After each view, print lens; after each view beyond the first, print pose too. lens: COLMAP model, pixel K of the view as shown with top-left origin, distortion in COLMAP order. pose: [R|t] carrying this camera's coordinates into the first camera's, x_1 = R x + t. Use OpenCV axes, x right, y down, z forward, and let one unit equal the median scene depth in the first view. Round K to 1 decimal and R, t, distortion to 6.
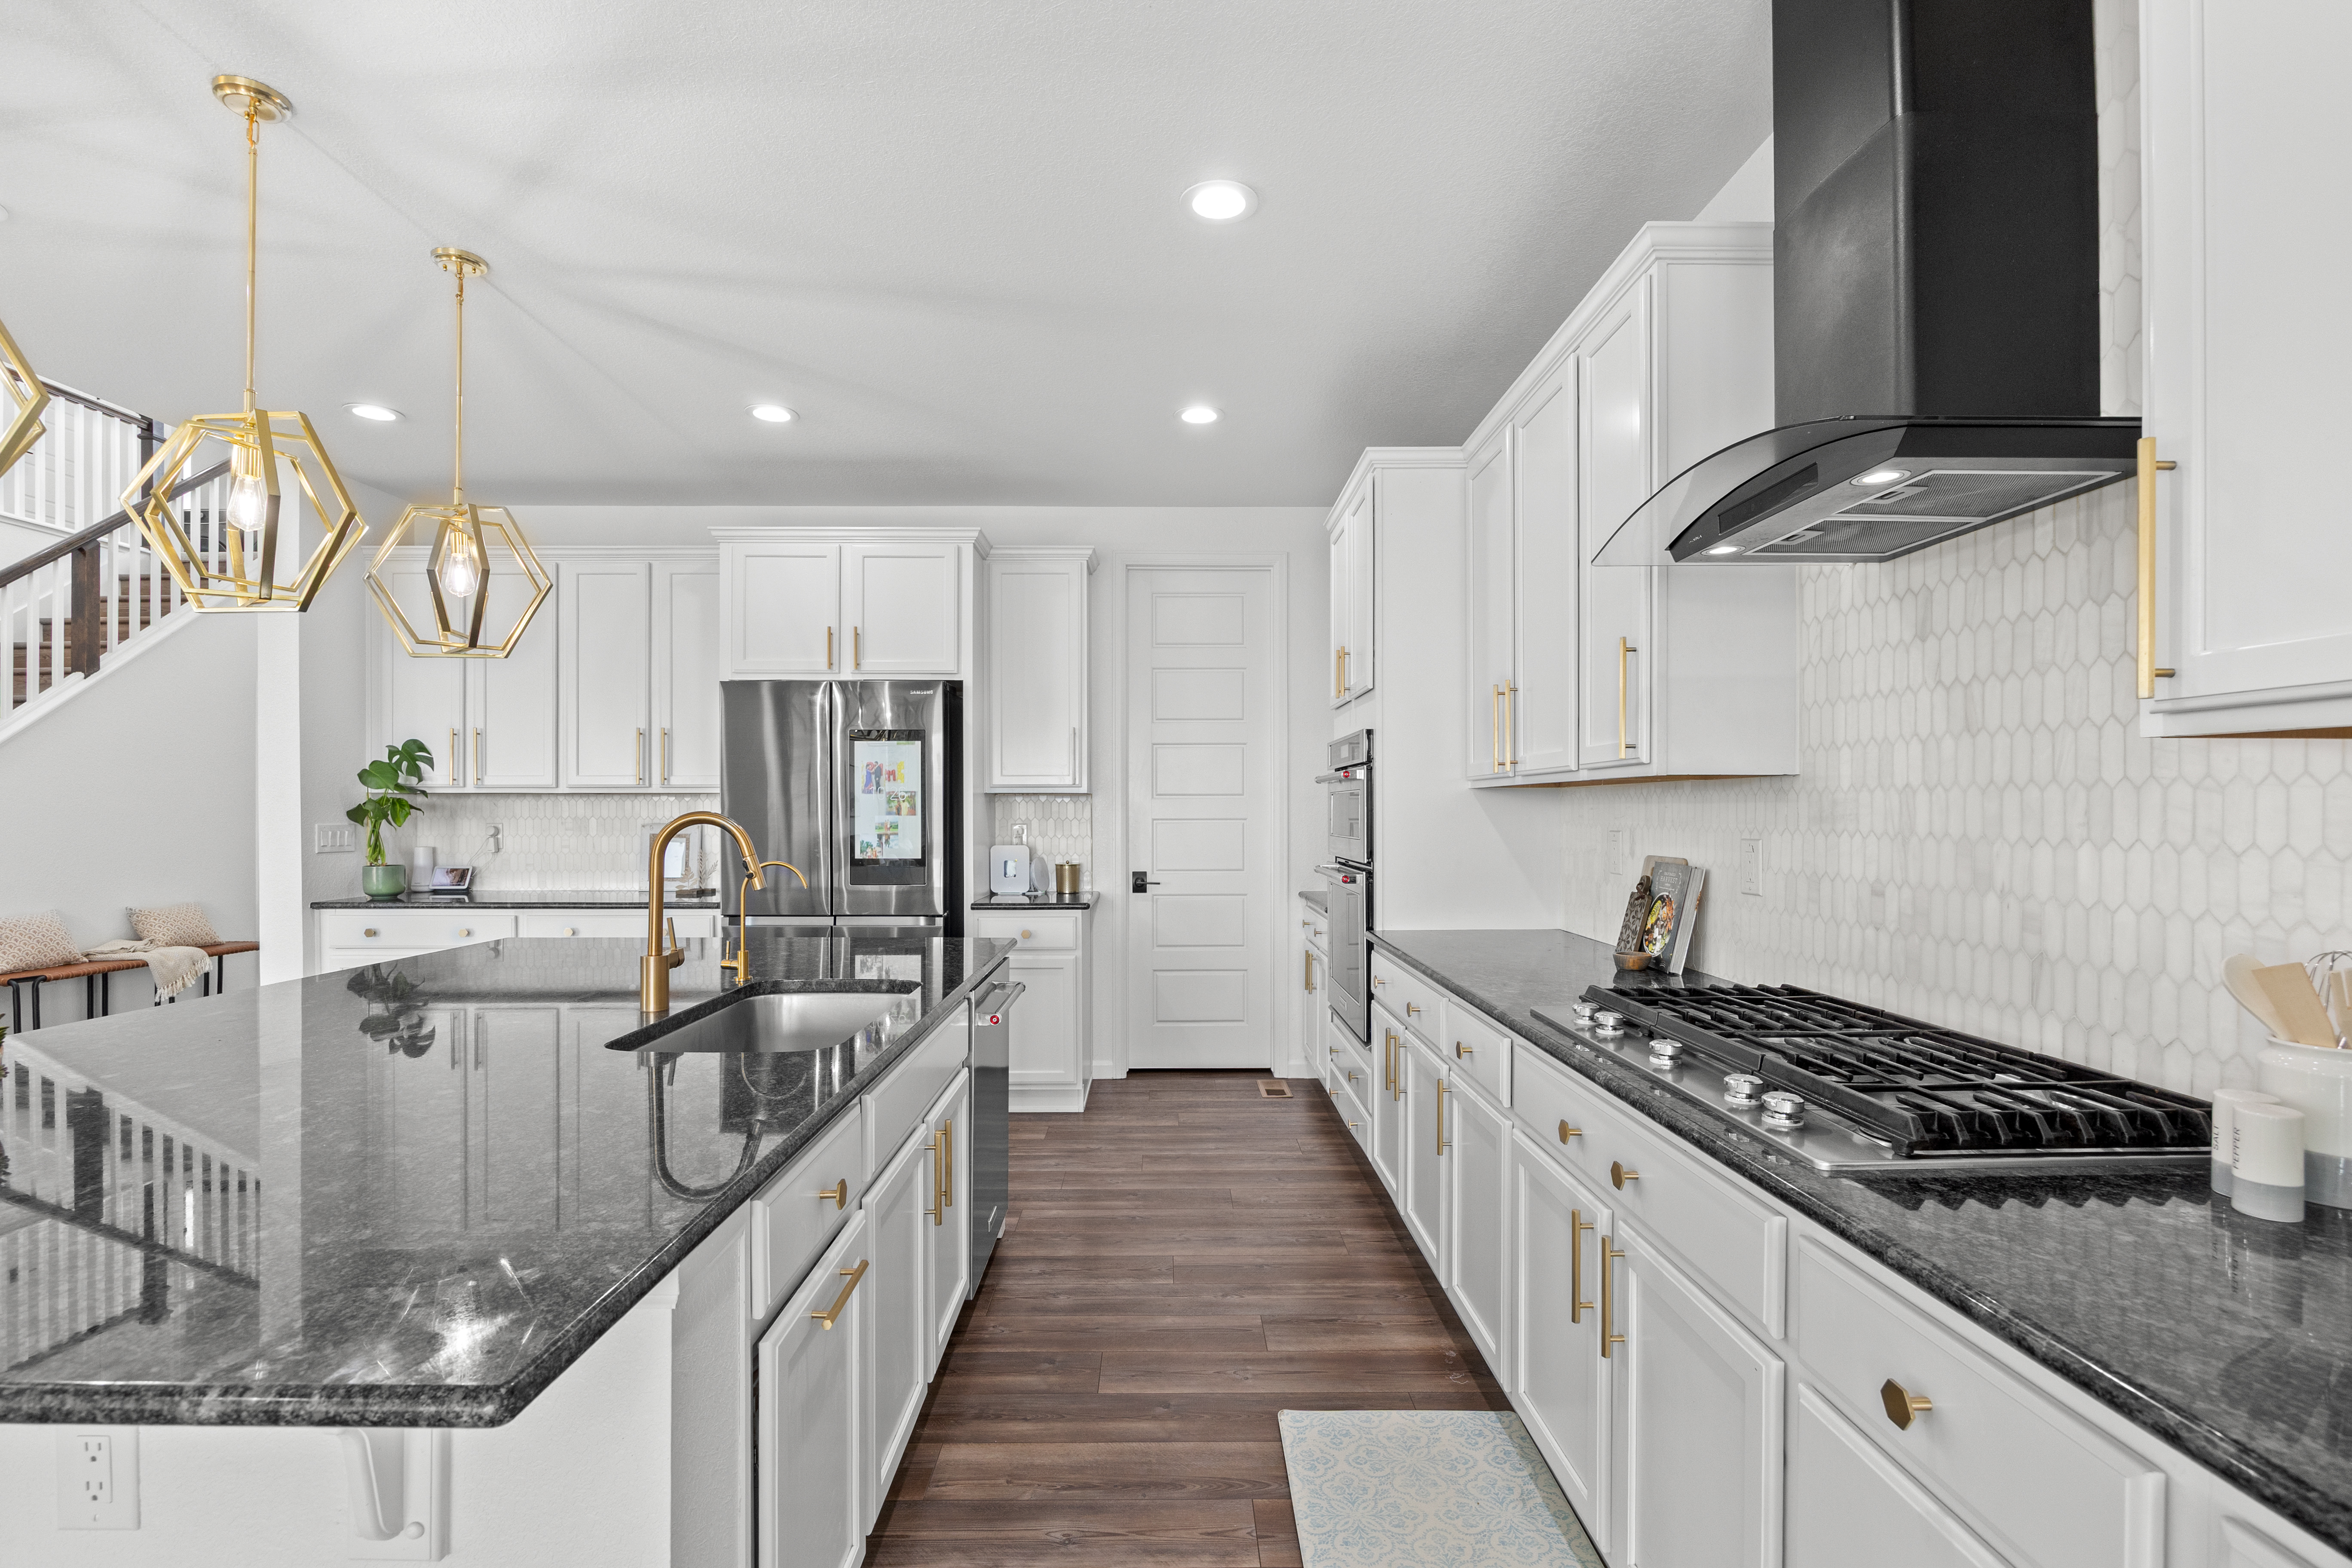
lens RADIAL K [[1052.1, 0, 1173.1], [0, 1052.1, 801.7], [0, 0, 1]] dist [-0.010802, 0.000596]
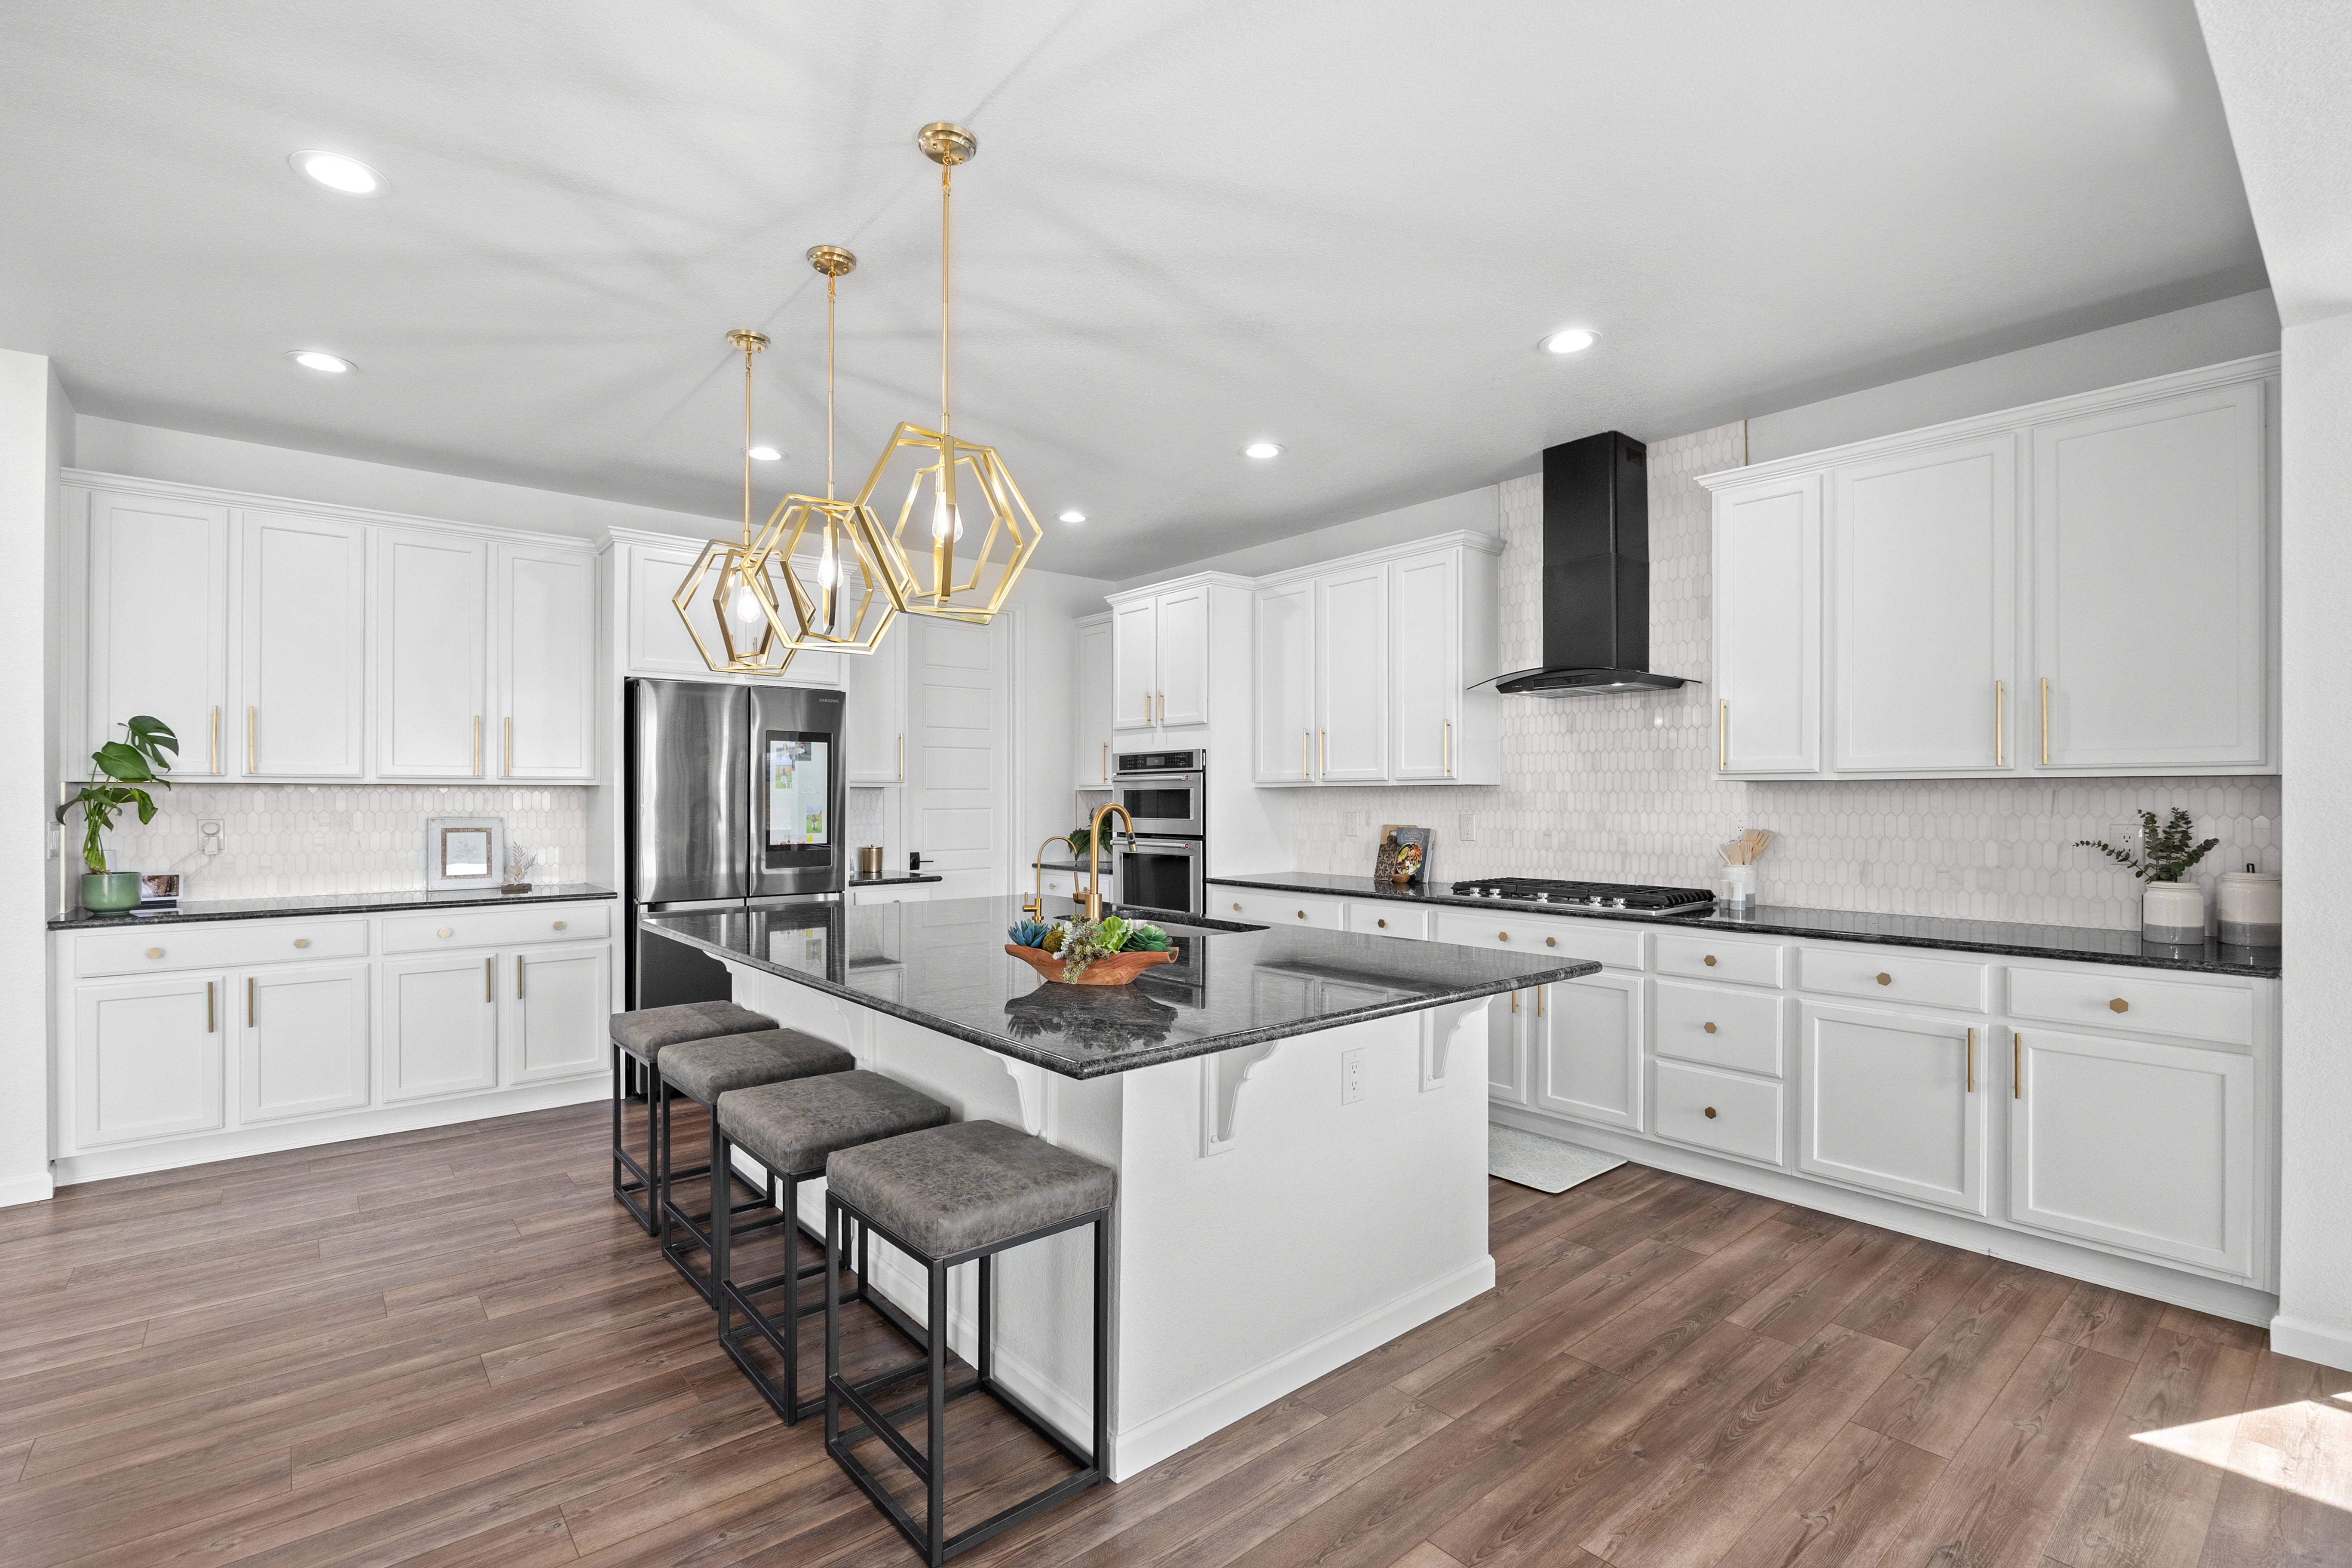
lens RADIAL K [[1052.1, 0, 1173.1], [0, 1052.1, 801.7], [0, 0, 1]] dist [-0.010802, 0.000596]
pose [[0.774330, -0.002224, 0.632778, -1.515429], [-0.003324, 0.999966, 0.007582, -0.005583], [-0.632773, -0.007974, 0.774296, -0.328111]]
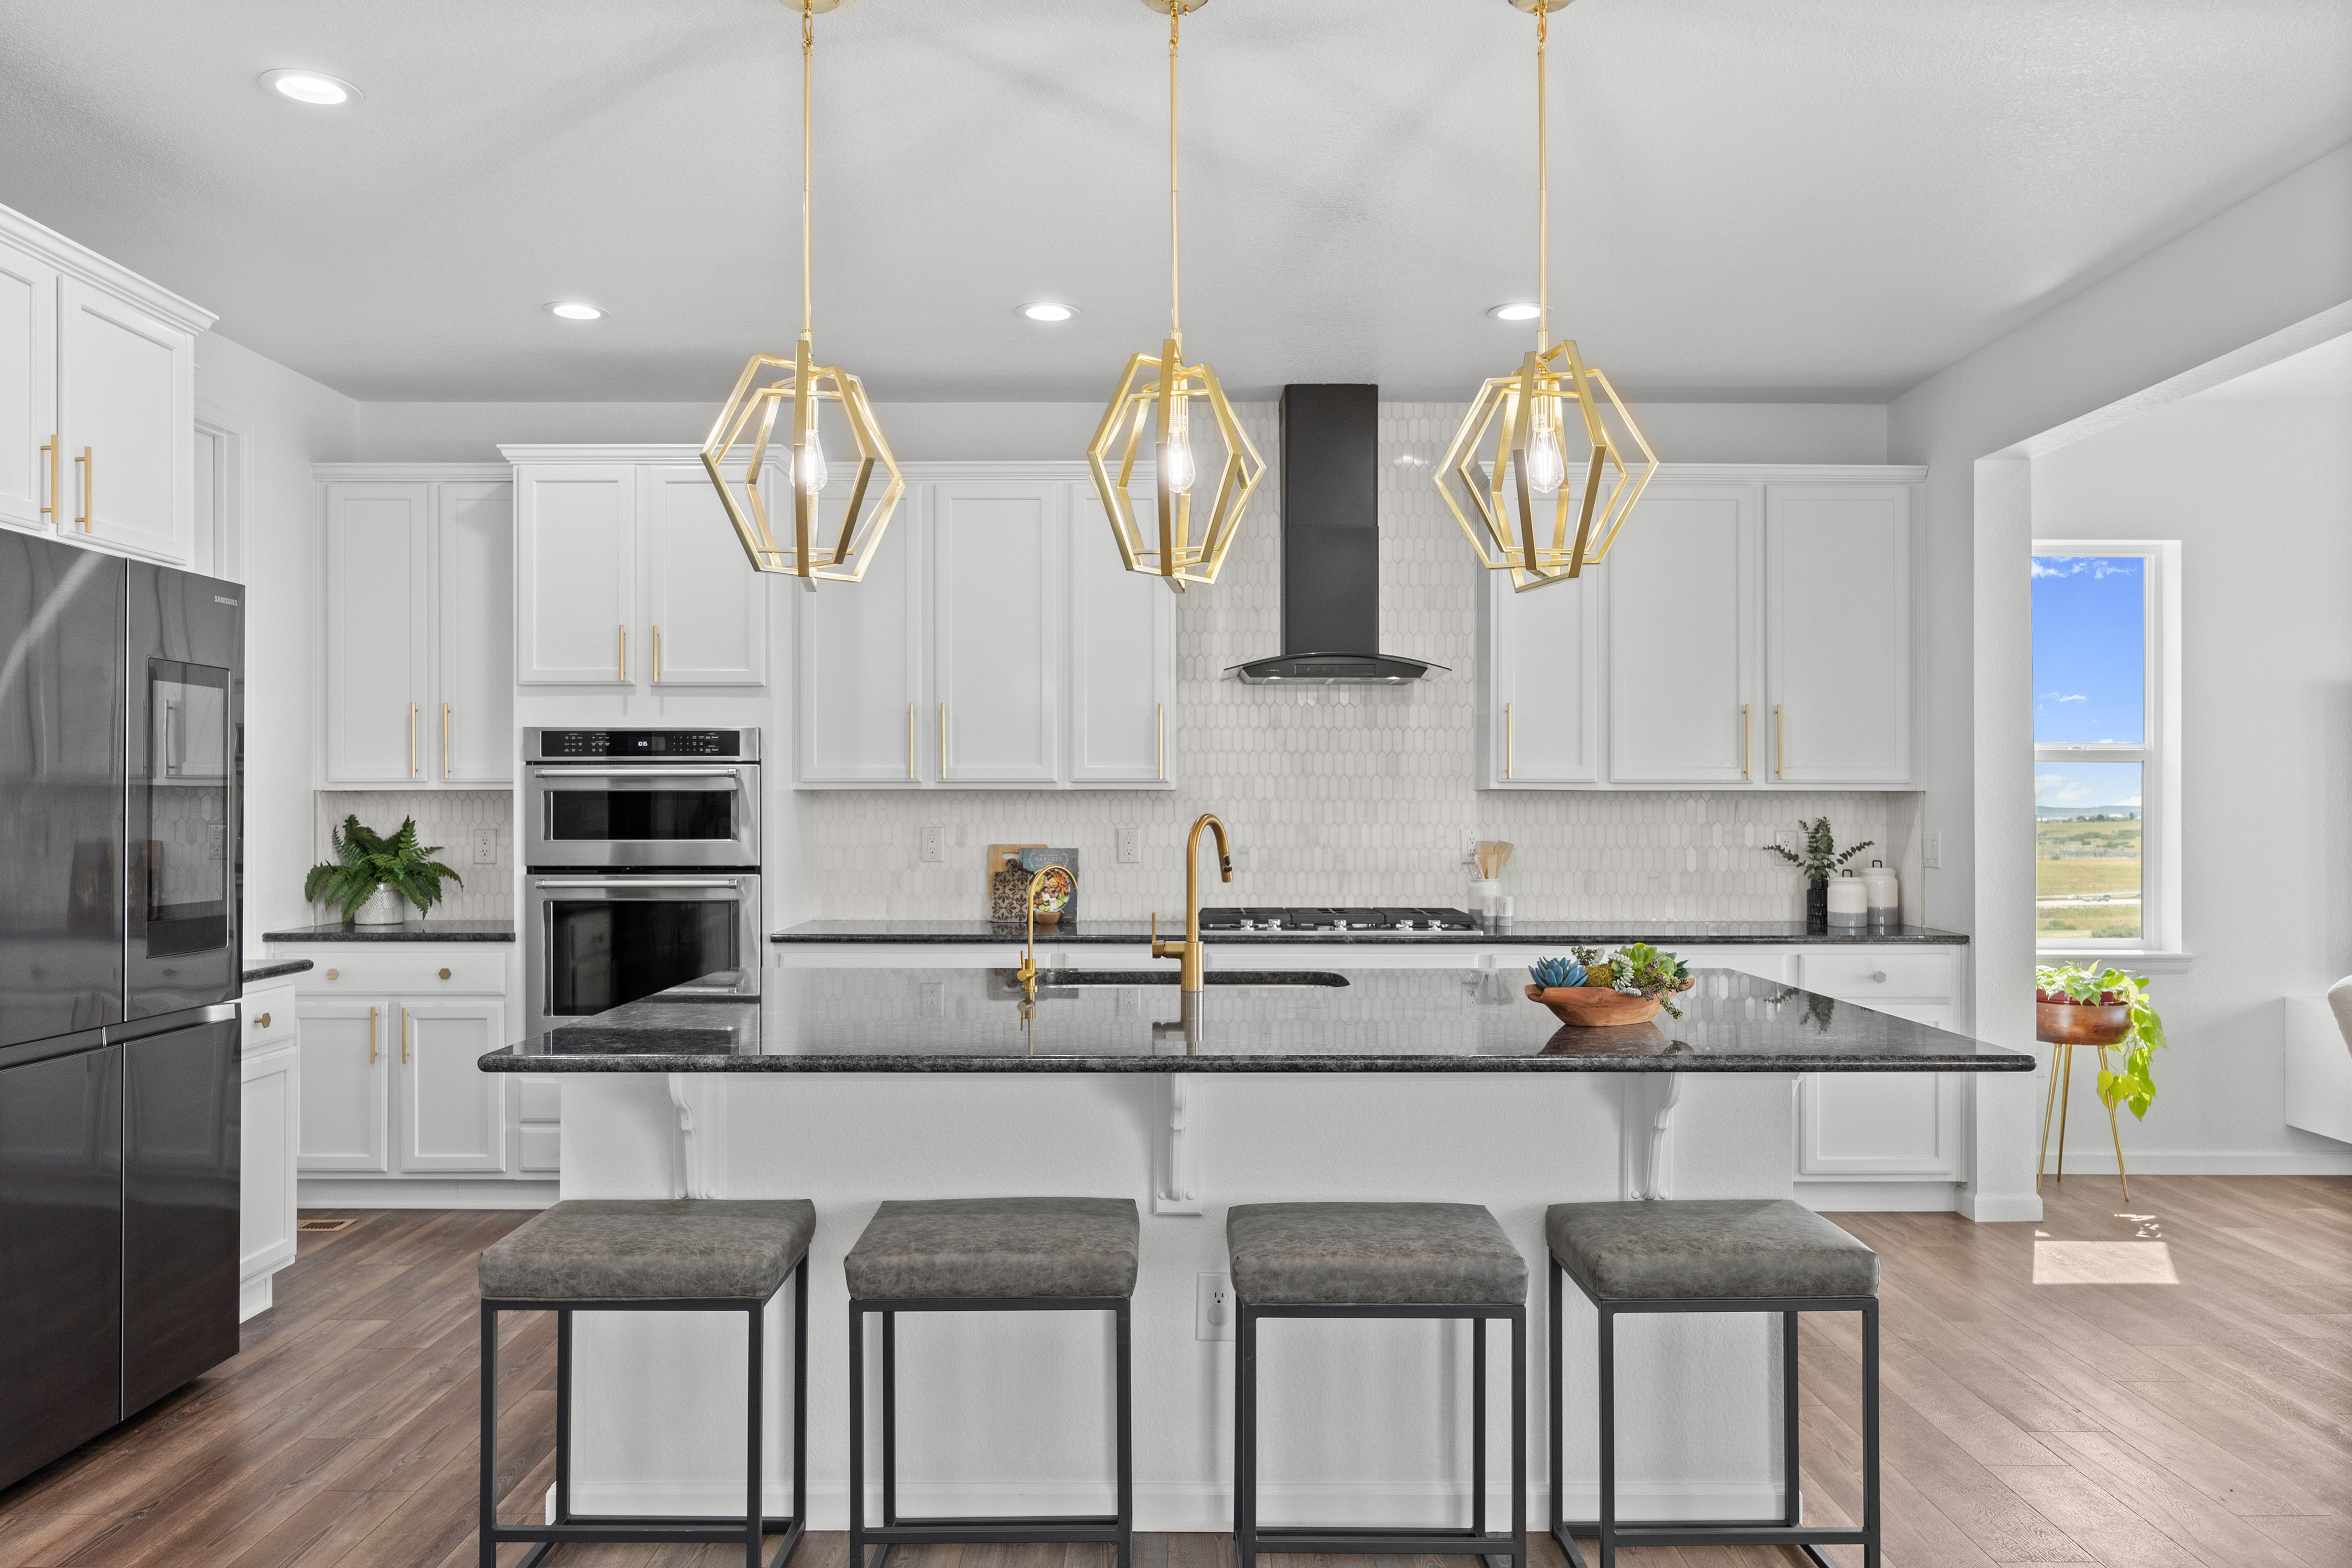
lens RADIAL K [[1728.4, 0, 1176.0], [0, 1728.4, 784.0], [0, 0, 1]] dist [-0.010837, -0.001110]
pose [[0.018254, 0.012770, 0.999752, -2.525902], [-0.007663, 0.999891, -0.012632, -0.000090], [-0.999804, -0.007430, 0.018350, 1.056382]]
